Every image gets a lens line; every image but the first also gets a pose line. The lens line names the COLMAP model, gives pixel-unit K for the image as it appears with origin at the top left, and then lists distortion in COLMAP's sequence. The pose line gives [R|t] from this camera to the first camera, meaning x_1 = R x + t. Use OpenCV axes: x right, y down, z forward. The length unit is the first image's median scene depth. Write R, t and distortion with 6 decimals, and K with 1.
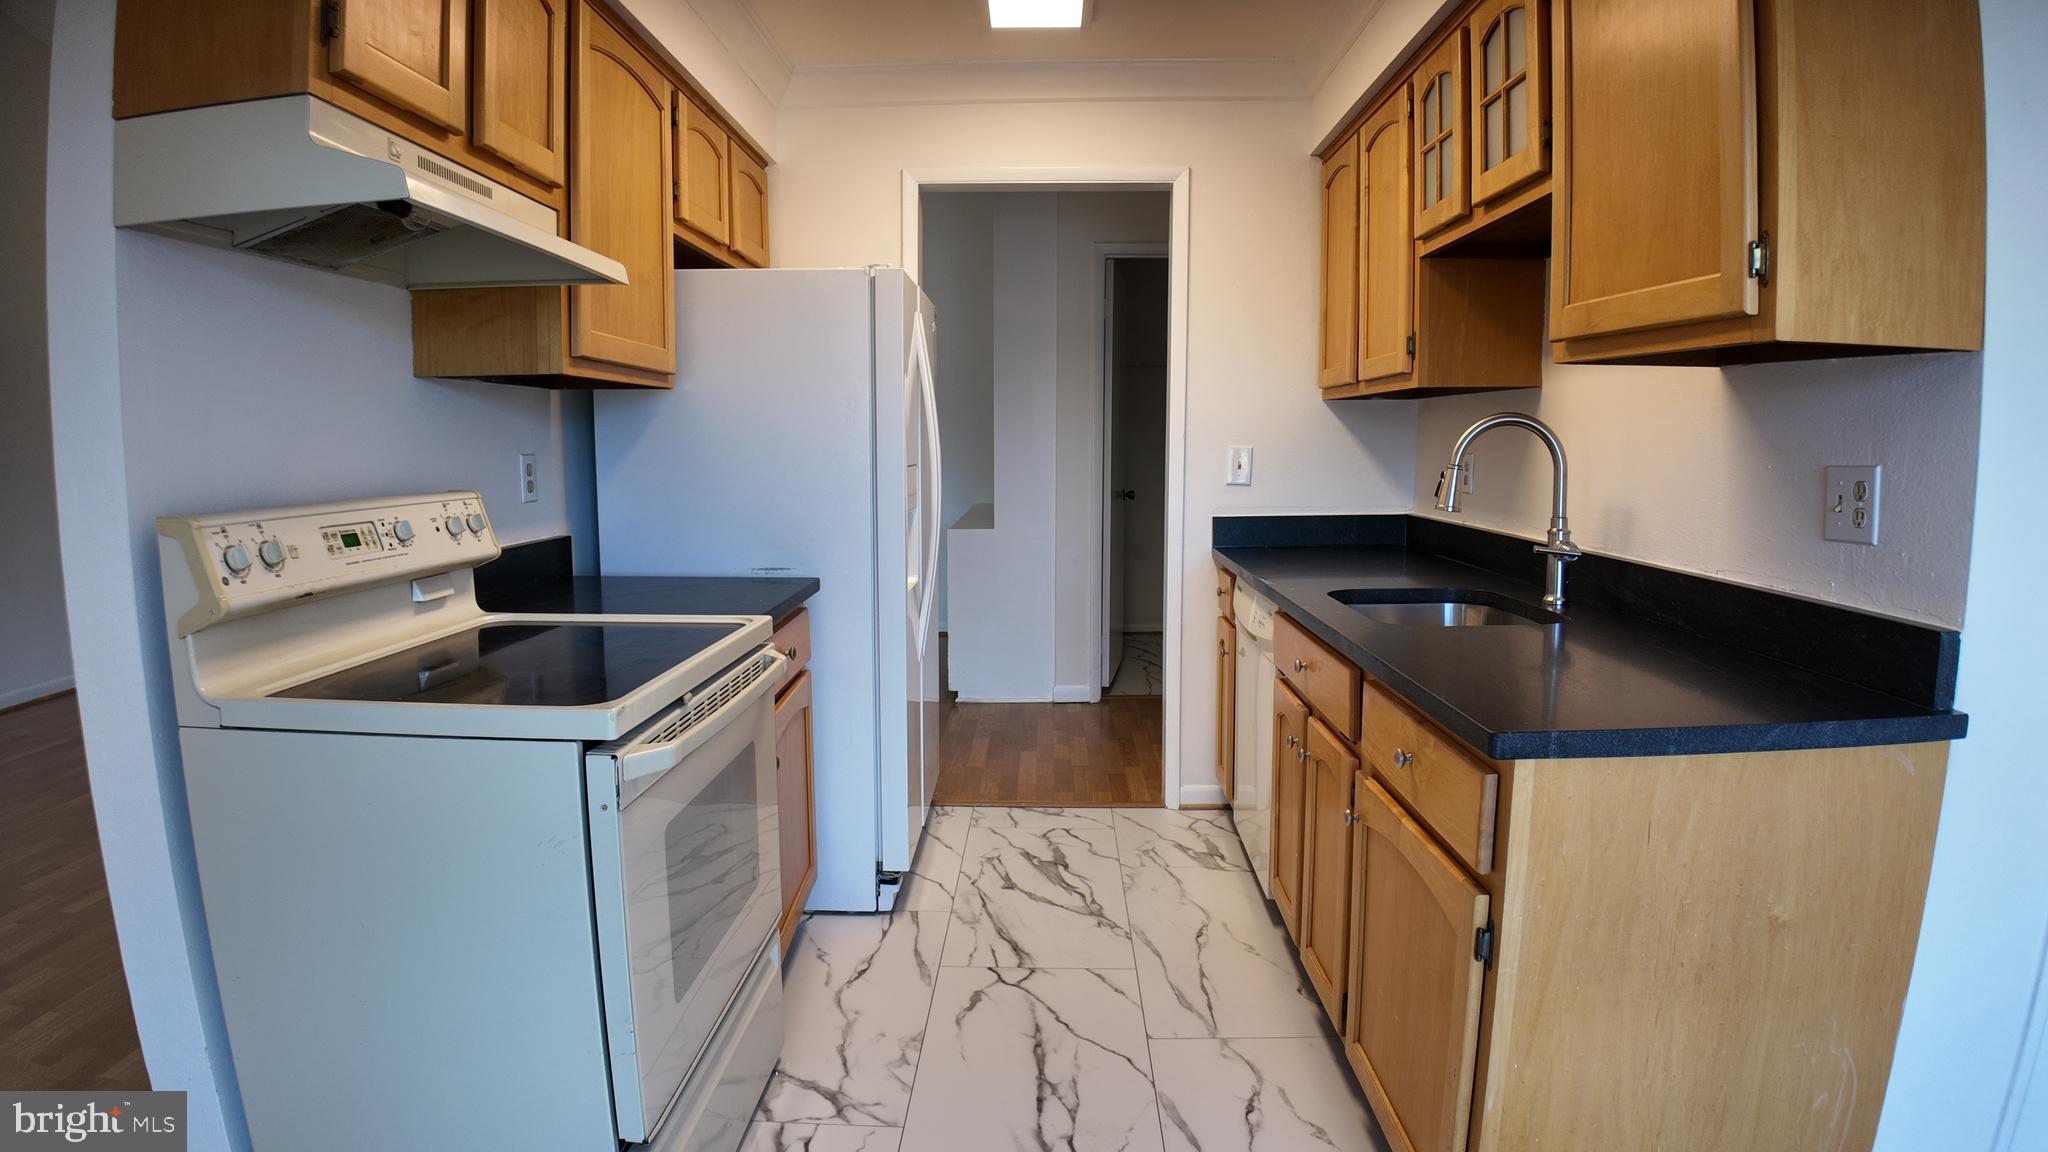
lens RADIAL K [[1085.0, 0, 1042.4], [0, 1085.0, 569.4], [0, 0, 1]] dist [-0.108102, -0.007764]
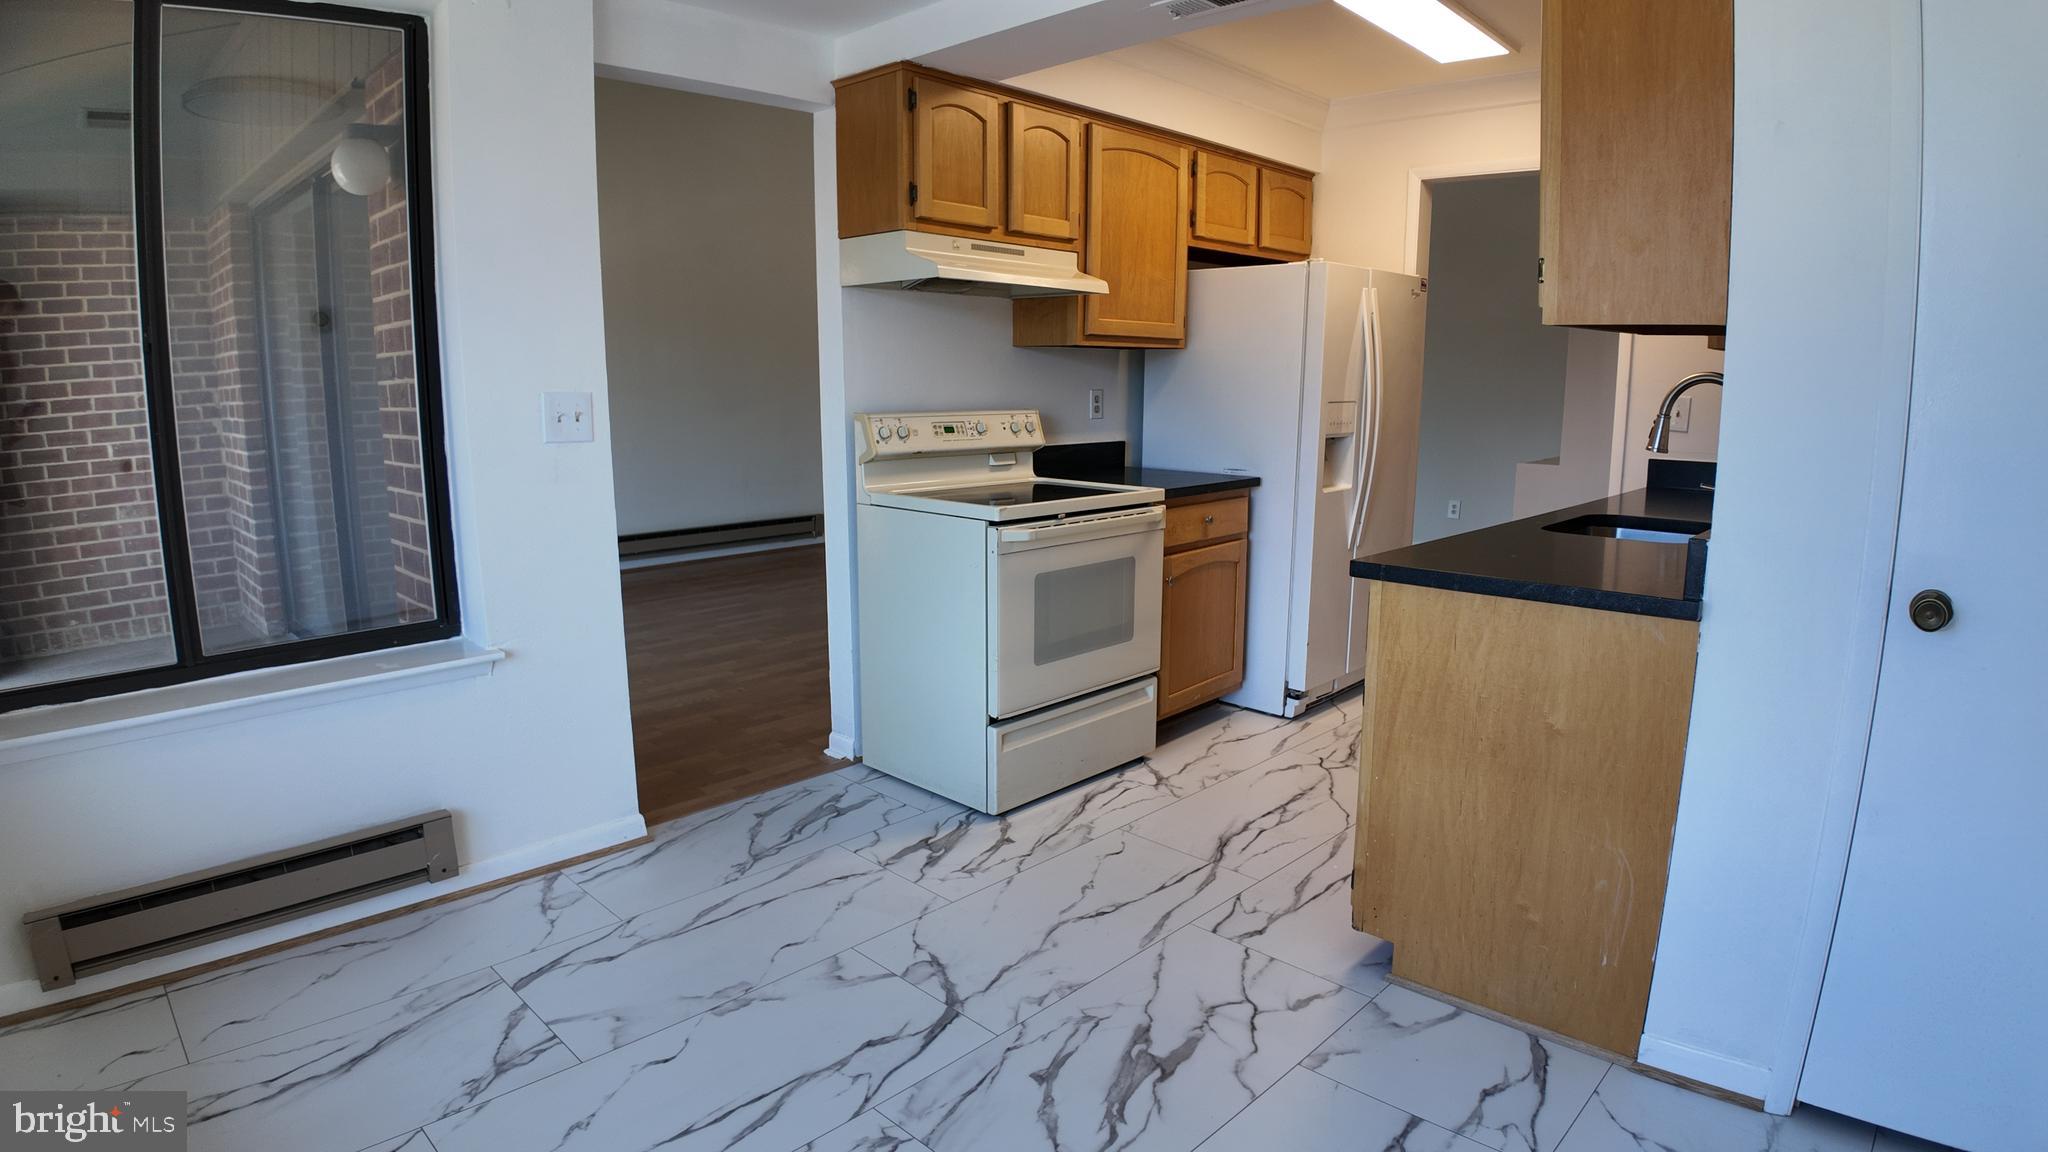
lens RADIAL K [[1085.0, 0, 1017.9], [0, 1085.0, 578.0], [0, 0, 1]] dist [-0.108102, -0.007764]
pose [[0.721380, 0.126361, -0.680914, 0.804646], [-0.080896, 0.991857, 0.098360, 0.035643], [0.687799, -0.015872, 0.725728, -0.418516]]
